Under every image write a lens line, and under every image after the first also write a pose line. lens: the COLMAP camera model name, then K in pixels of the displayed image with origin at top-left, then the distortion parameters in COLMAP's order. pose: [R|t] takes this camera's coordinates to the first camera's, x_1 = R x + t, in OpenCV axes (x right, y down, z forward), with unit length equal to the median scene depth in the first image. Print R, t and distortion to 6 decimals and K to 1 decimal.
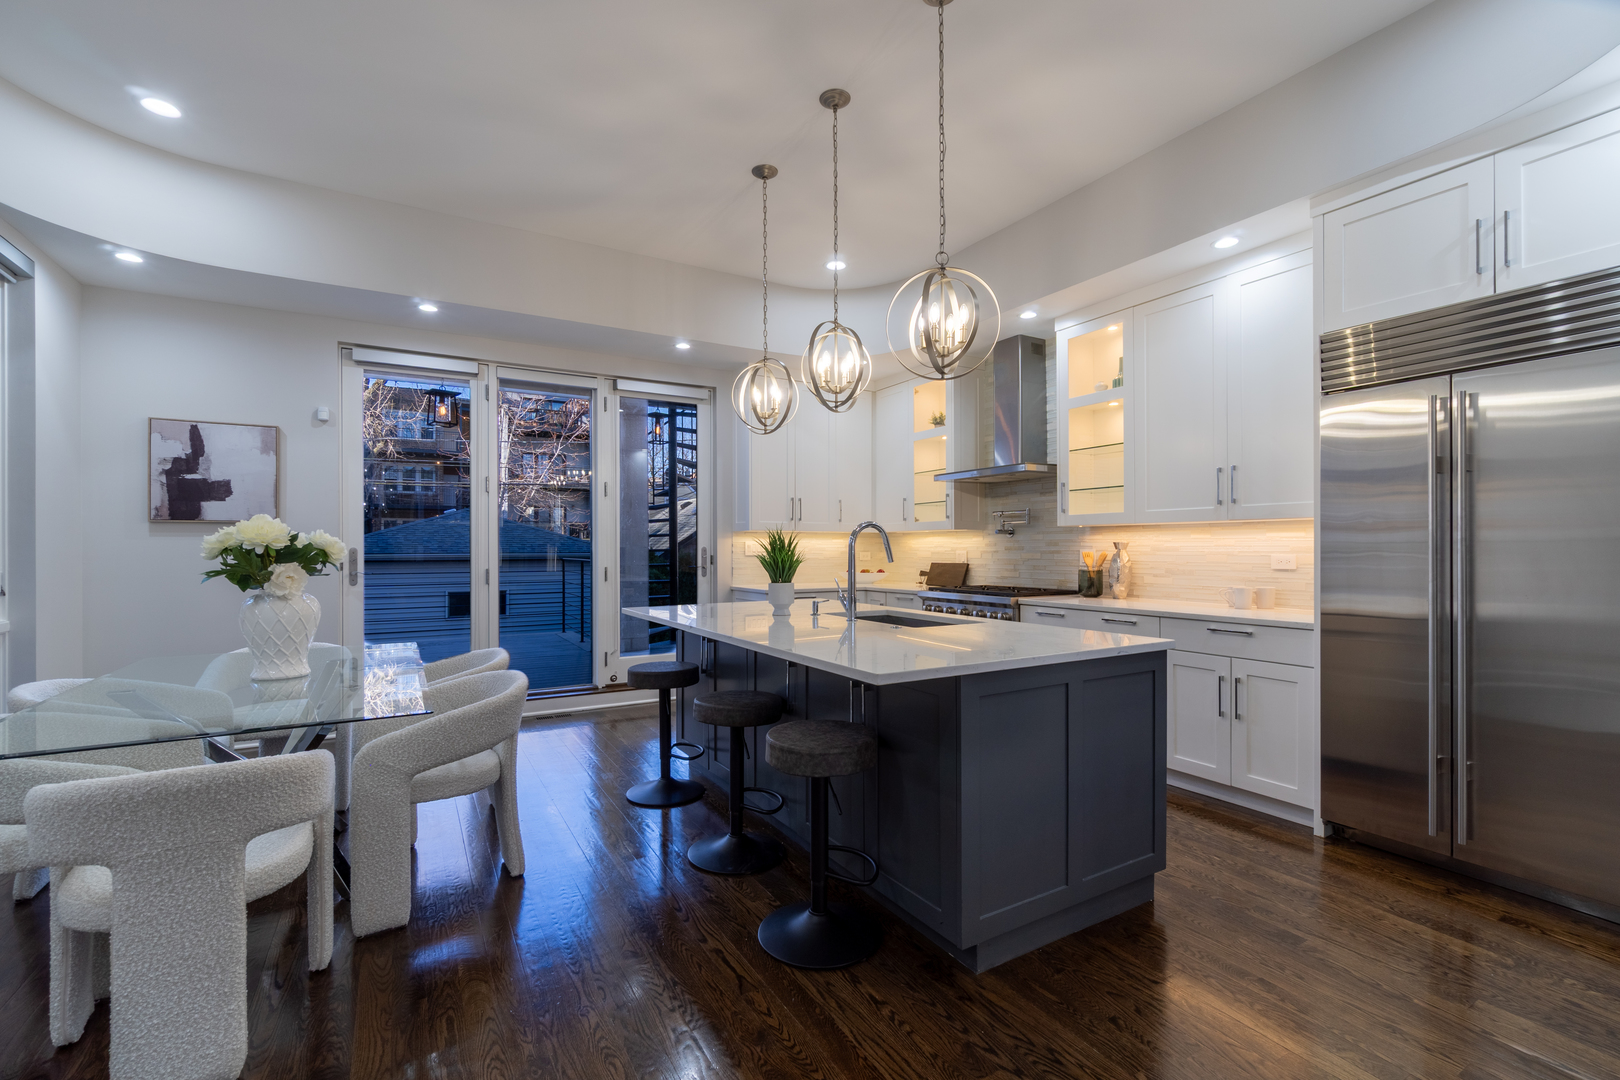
lens RADIAL K [[701.5, 0, 802.8], [0, 701.5, 545.7], [0, 0, 1]] dist [-0.003681, 0.000118]
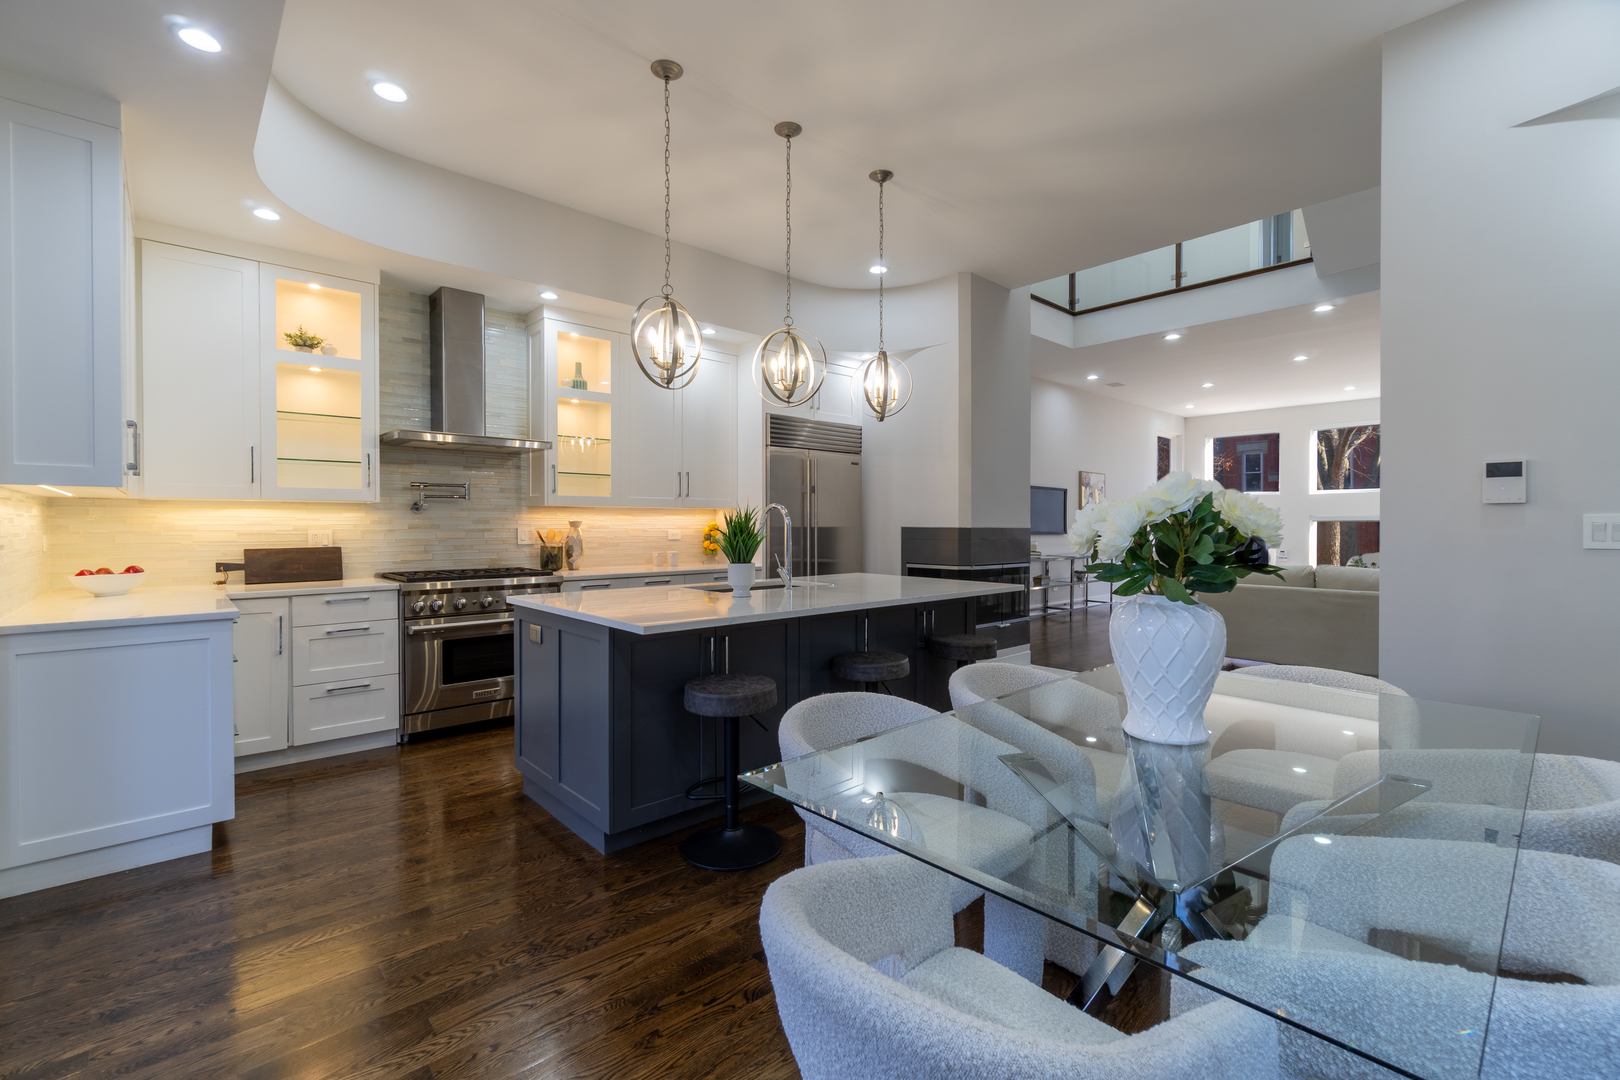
lens RADIAL K [[701.5, 0, 799.7], [0, 701.5, 522.4], [0, 0, 1]] dist [-0.003681, 0.000118]
pose [[-0.203937, 0.003119, 0.978979, -0.738206], [-0.003470, 0.999986, -0.003909, 0.000435], [-0.978978, -0.004194, -0.203923, 0.848498]]
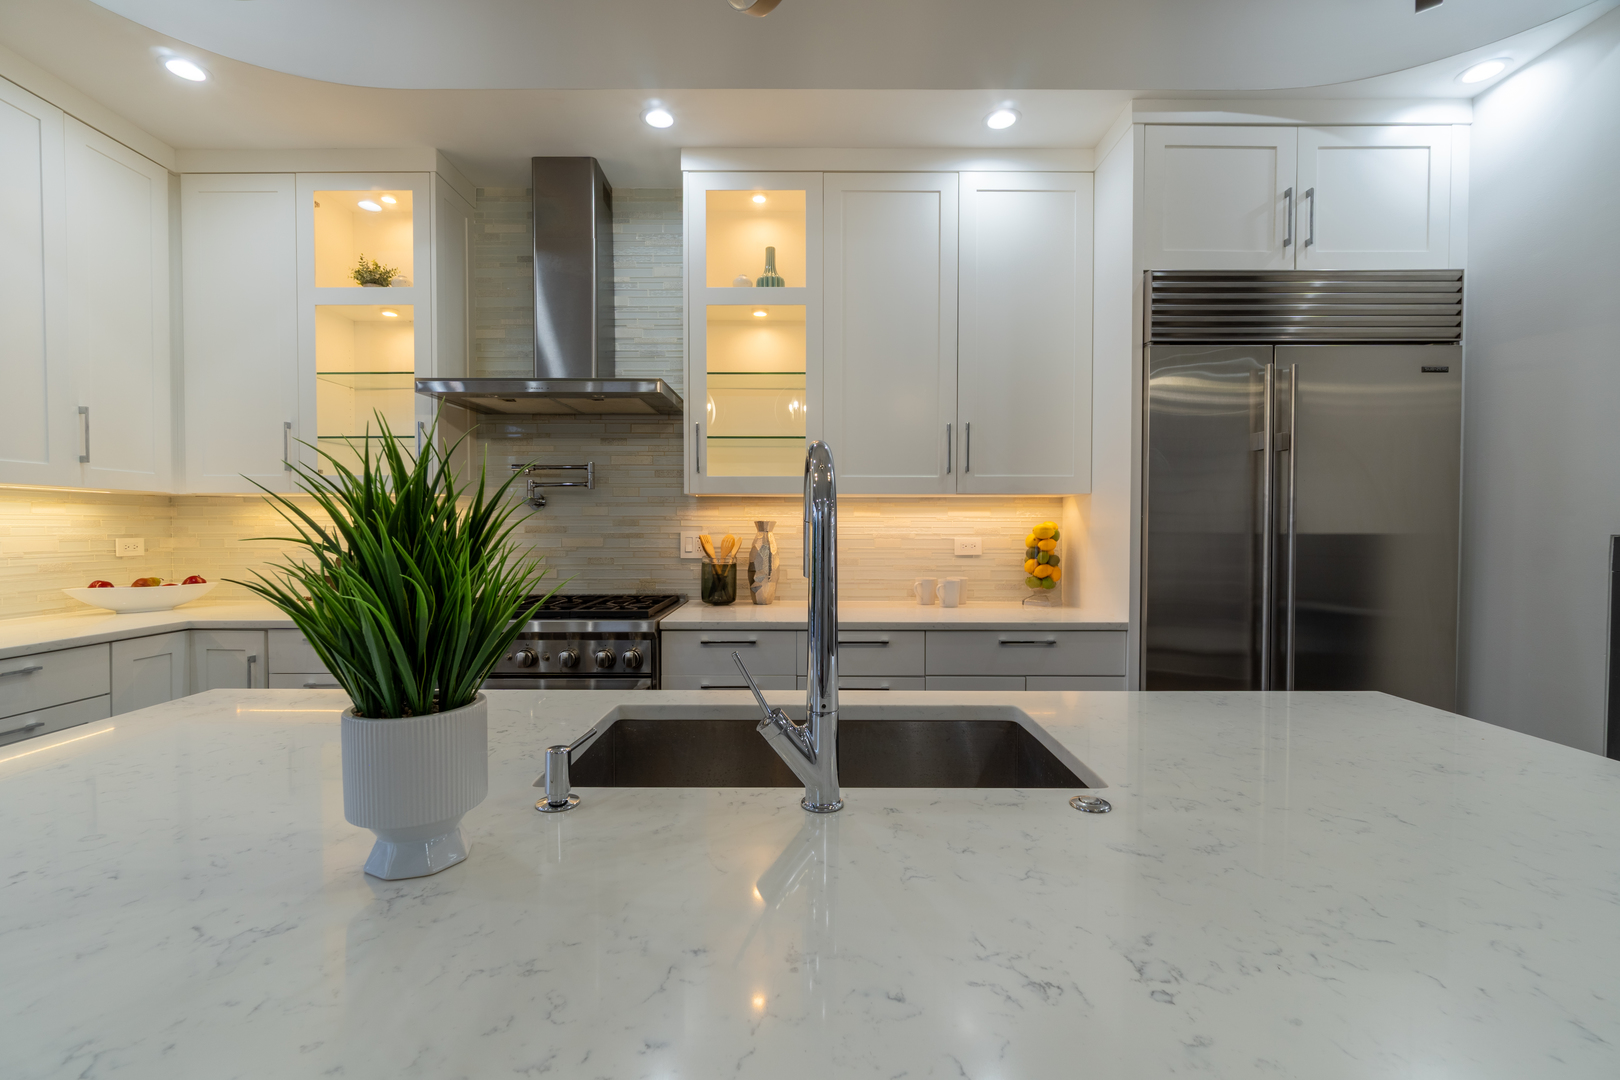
lens RADIAL K [[701.5, 0, 802.0], [0, 701.5, 542.4], [0, 0, 1]] dist [-0.003681, 0.000118]
pose [[0.502496, -0.016415, 0.864424, -0.114408], [-0.004663, 0.999754, 0.021695, 0.000786], [-0.864567, -0.014932, 0.502295, 0.609636]]
